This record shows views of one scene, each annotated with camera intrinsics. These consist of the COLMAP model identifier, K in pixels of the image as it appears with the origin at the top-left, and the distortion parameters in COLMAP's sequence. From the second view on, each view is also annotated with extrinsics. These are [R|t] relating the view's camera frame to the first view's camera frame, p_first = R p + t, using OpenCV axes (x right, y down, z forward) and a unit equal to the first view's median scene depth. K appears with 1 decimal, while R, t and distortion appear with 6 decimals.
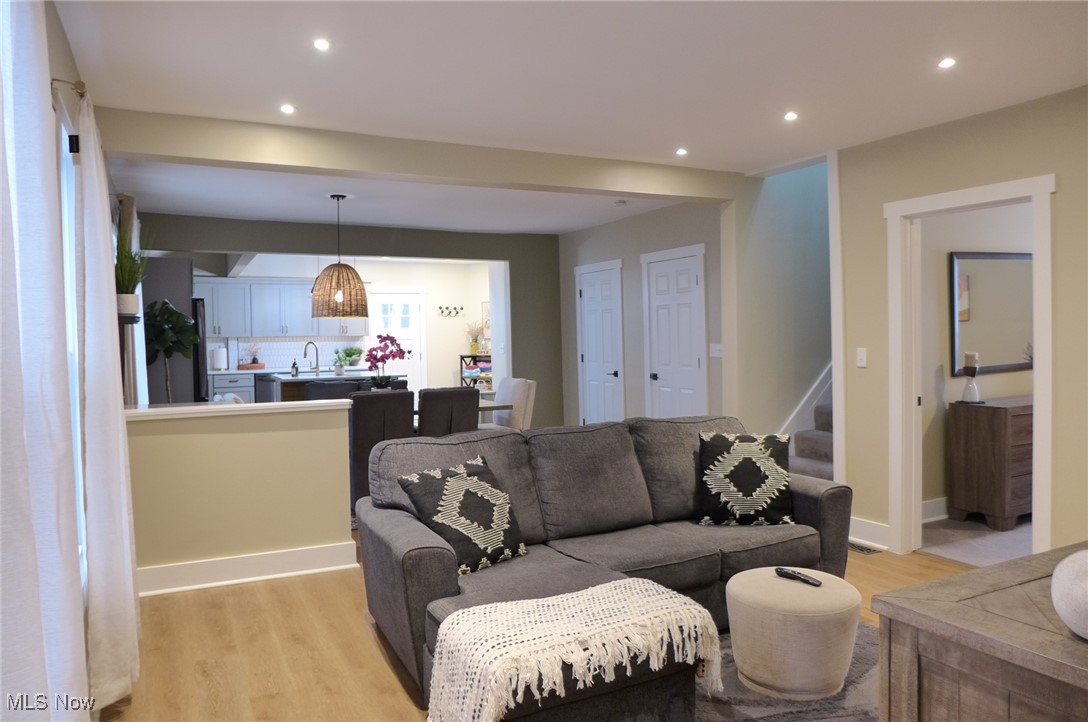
lens RADIAL K [[756.4, 0, 548.3], [0, 756.4, 358.8], [0, 0, 1]] dist [-0.057118, 0.013737]
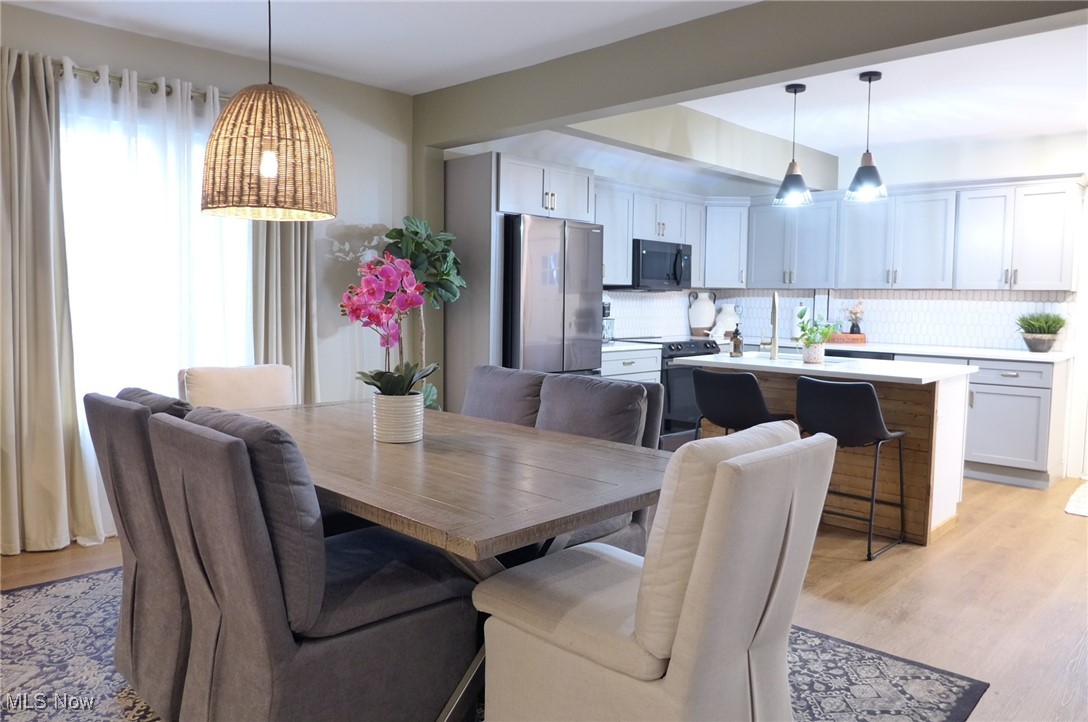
lens RADIAL K [[756.4, 0, 541.6], [0, 756.4, 357.0], [0, 0, 1]] dist [-0.057118, 0.013737]
pose [[0.304221, 0.087355, -0.948588, 0.126528], [-0.050224, 0.995872, 0.075602, -0.009717], [0.951277, 0.024642, 0.307353, 0.705851]]
